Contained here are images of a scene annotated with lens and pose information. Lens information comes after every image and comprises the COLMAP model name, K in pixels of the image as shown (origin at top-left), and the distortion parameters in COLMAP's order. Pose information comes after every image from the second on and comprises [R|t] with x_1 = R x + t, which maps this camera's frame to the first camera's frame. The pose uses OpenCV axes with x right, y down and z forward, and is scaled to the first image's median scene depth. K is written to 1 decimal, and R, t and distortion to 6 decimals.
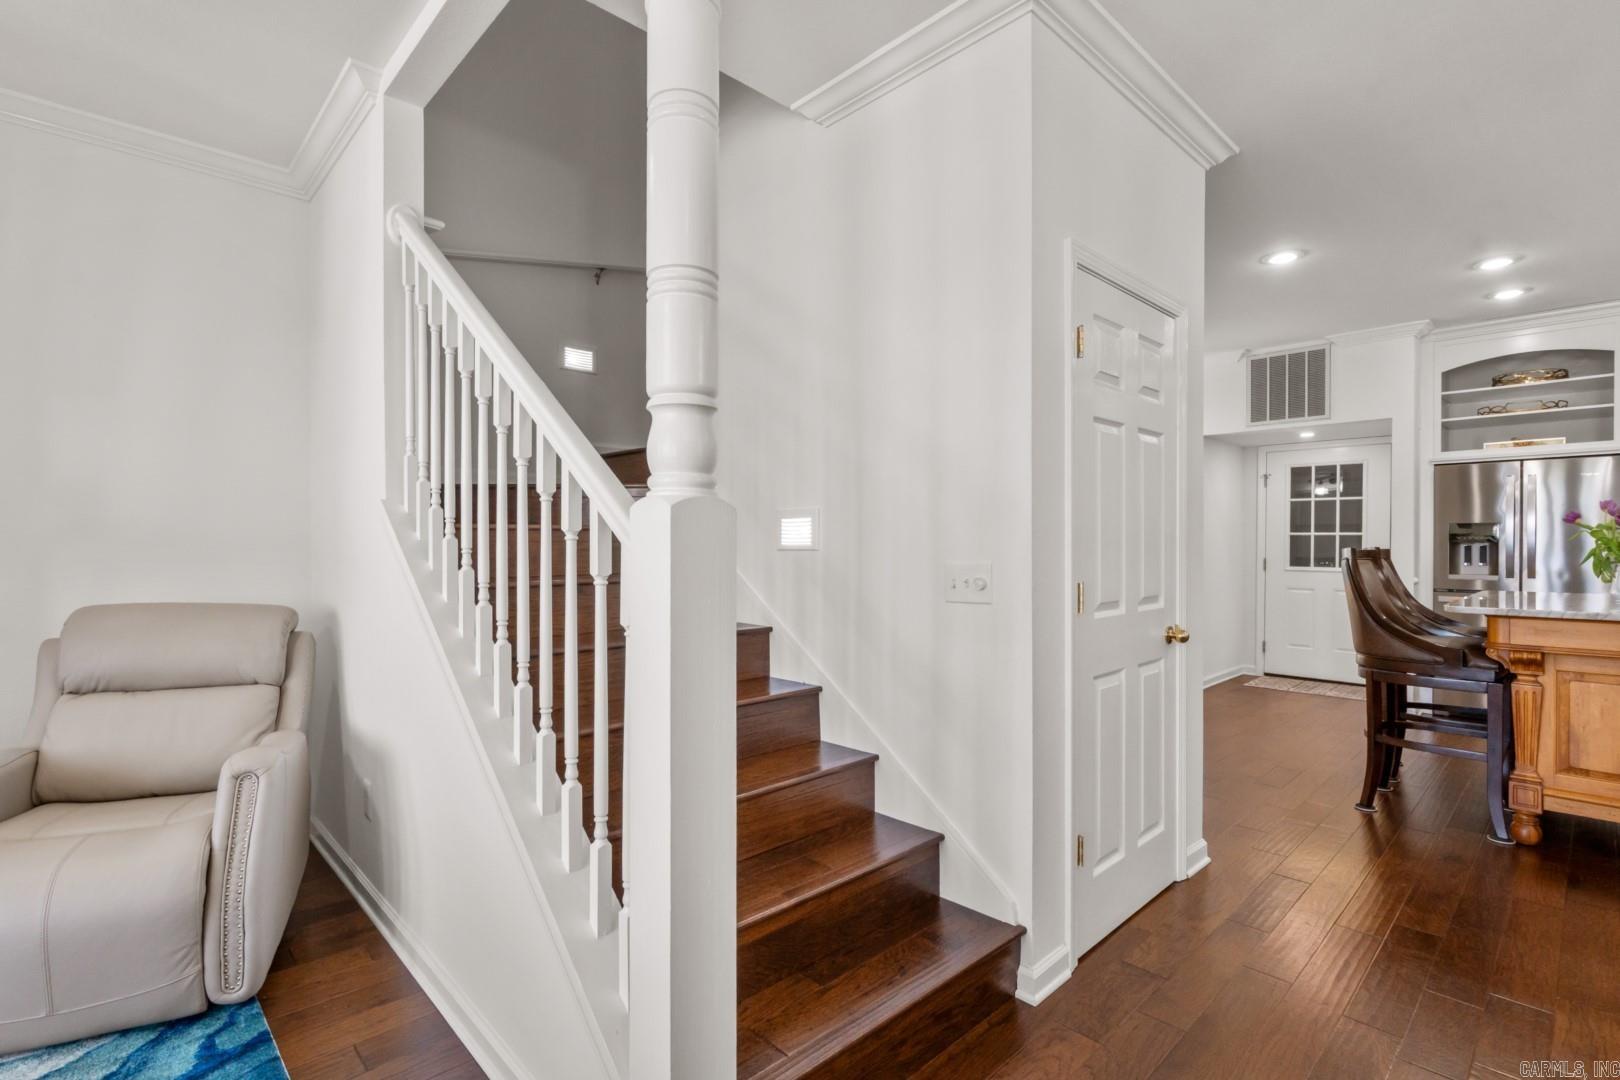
lens RADIAL K [[746.2, 0, 811.0], [0, 746.2, 552.8], [0, 0, 1]] dist [0.000940, -0.000804]
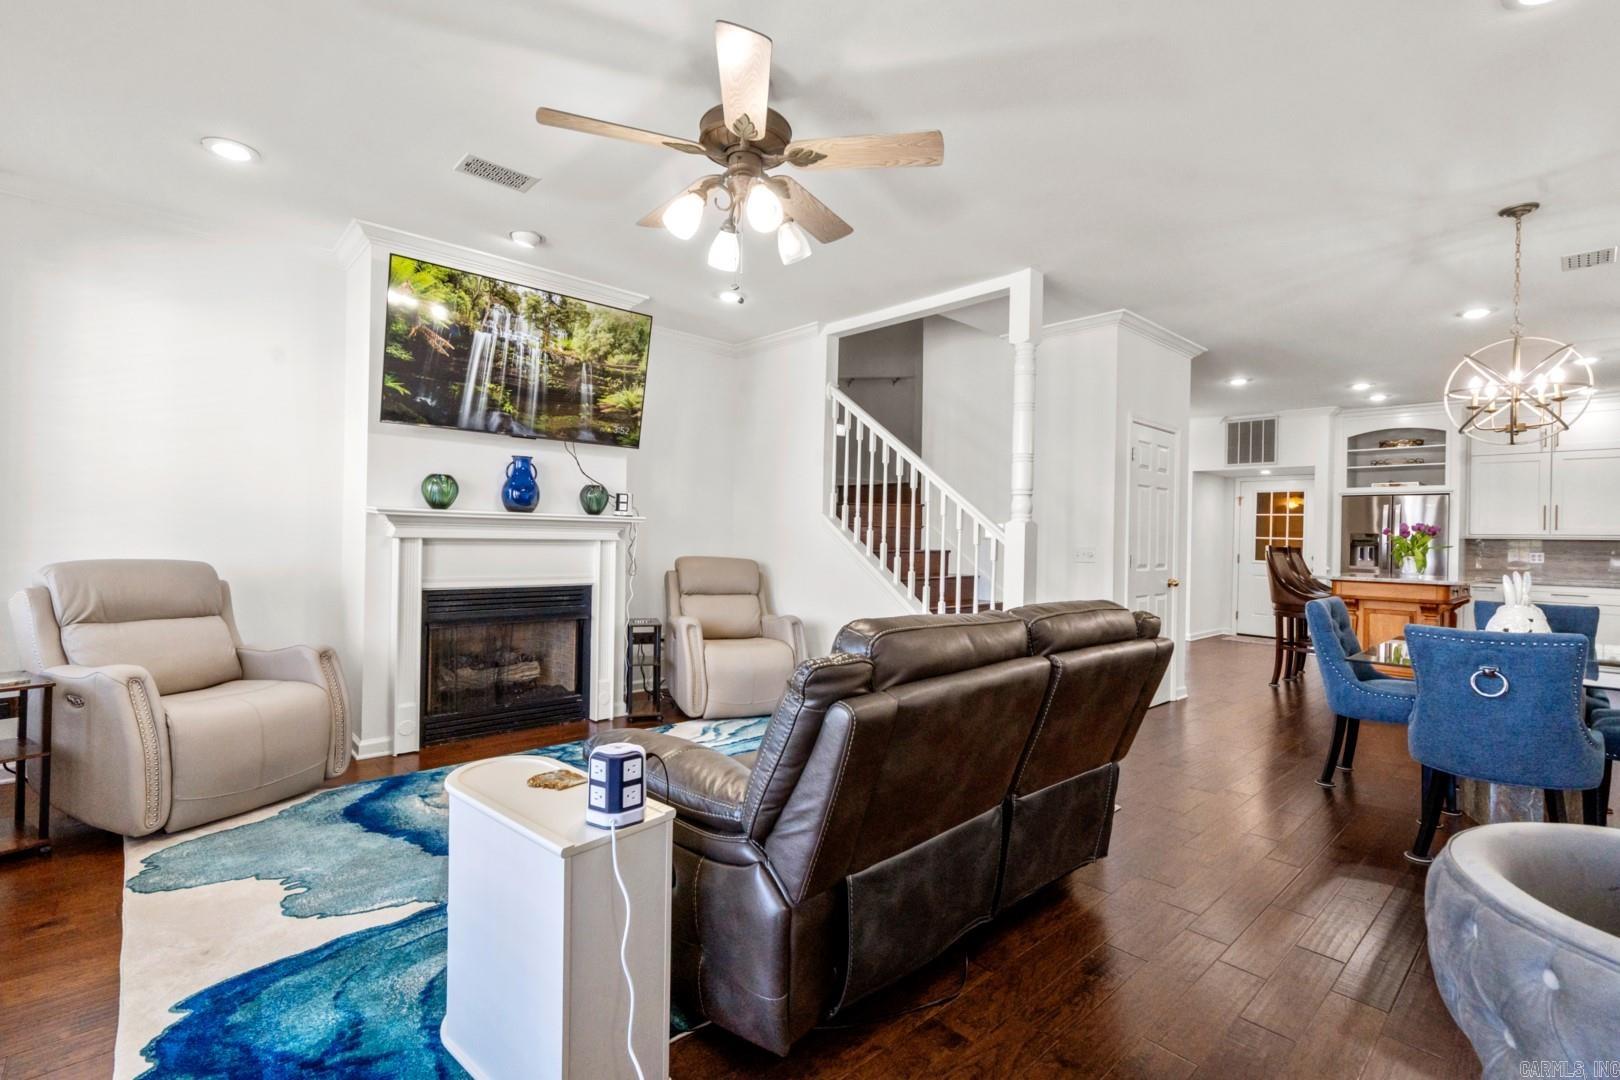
lens RADIAL K [[746.2, 0, 803.9], [0, 746.2, 533.5], [0, 0, 1]] dist [0.000940, -0.000804]
pose [[0.999590, 0.024172, -0.015338, -0.367810], [-0.024444, 0.999542, -0.017847, 0.022541], [0.014900, 0.018214, 0.999723, -0.790849]]
